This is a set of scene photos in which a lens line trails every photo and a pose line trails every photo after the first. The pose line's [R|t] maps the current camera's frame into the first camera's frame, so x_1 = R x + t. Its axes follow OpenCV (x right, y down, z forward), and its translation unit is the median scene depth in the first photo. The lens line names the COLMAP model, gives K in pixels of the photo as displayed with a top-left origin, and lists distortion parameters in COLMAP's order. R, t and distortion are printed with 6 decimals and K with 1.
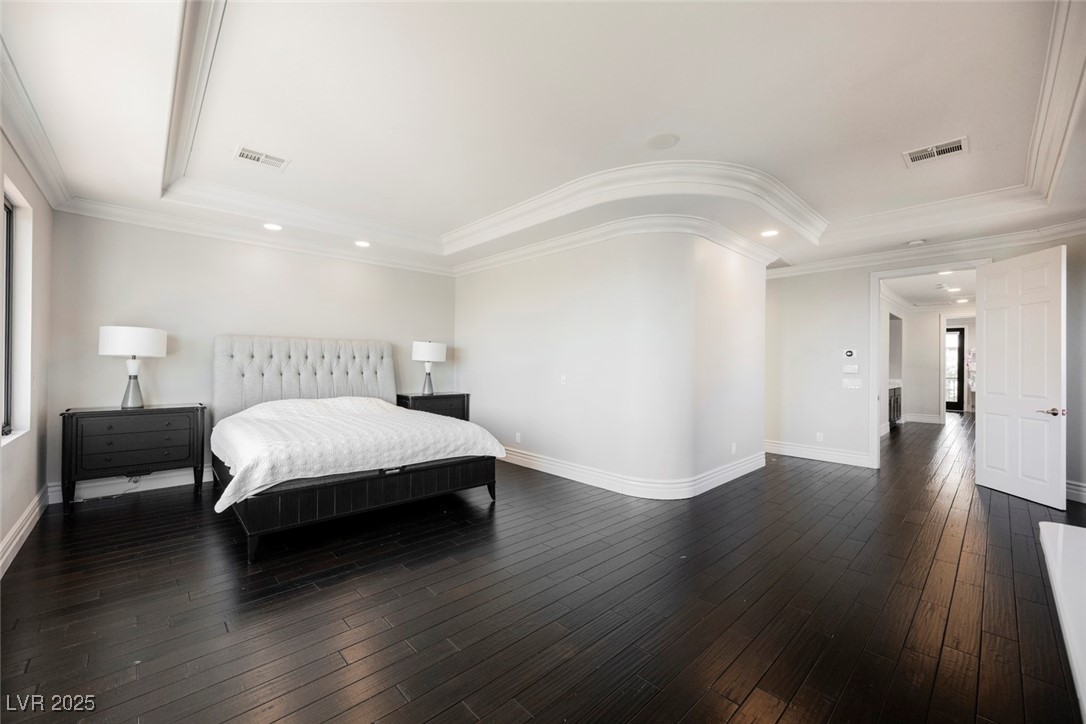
lens RADIAL K [[435.7, 0, 543.0], [0, 435.7, 362.0], [0, 0, 1]] dist [0.000478, 0.000113]
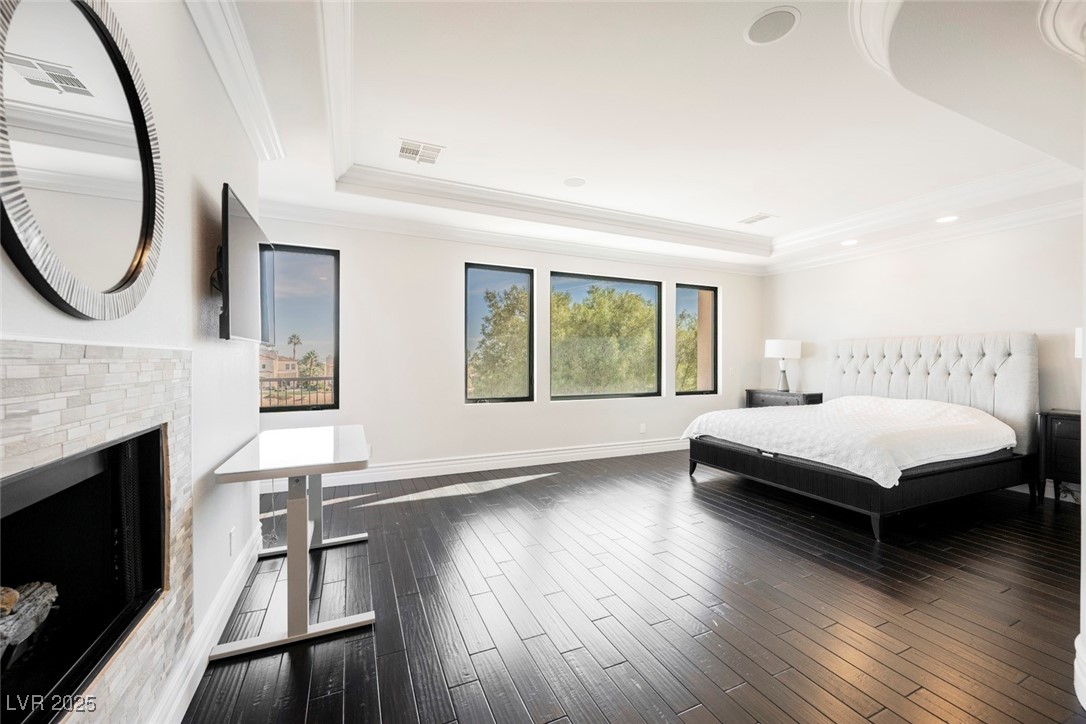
lens RADIAL K [[427.3, 0, 543.0], [0, 427.3, 362.0], [0, 0, 1]] dist [-0.001713, 0.000205]
pose [[-0.334357, -0.004599, -0.942435, 0.792850], [0.000545, 0.999987, -0.005073, 0.008788], [0.942446, -0.002210, -0.334350, 0.698326]]
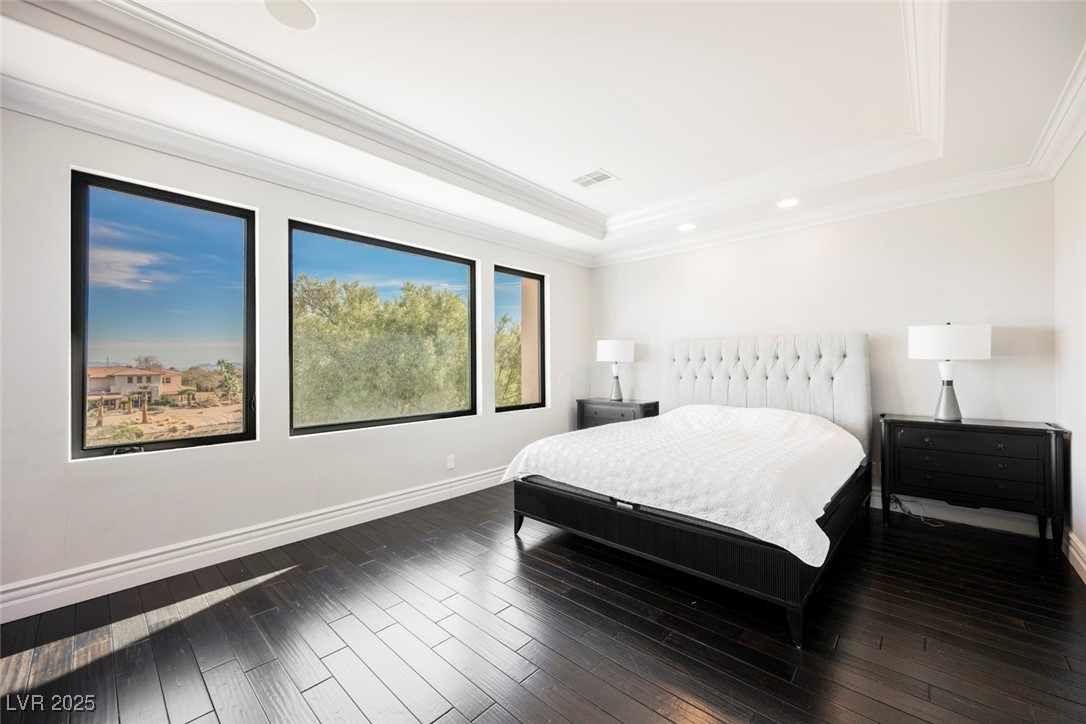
lens RADIAL K [[422.7, 0, 547.2], [0, 422.7, 361.9], [0, 0, 1]] dist [-0.001456, -0.000076]
pose [[0.071471, -0.017713, -0.997285, 0.342157], [0.014202, 0.999759, -0.016739, 0.005784], [0.997342, -0.012967, 0.071705, 0.693982]]
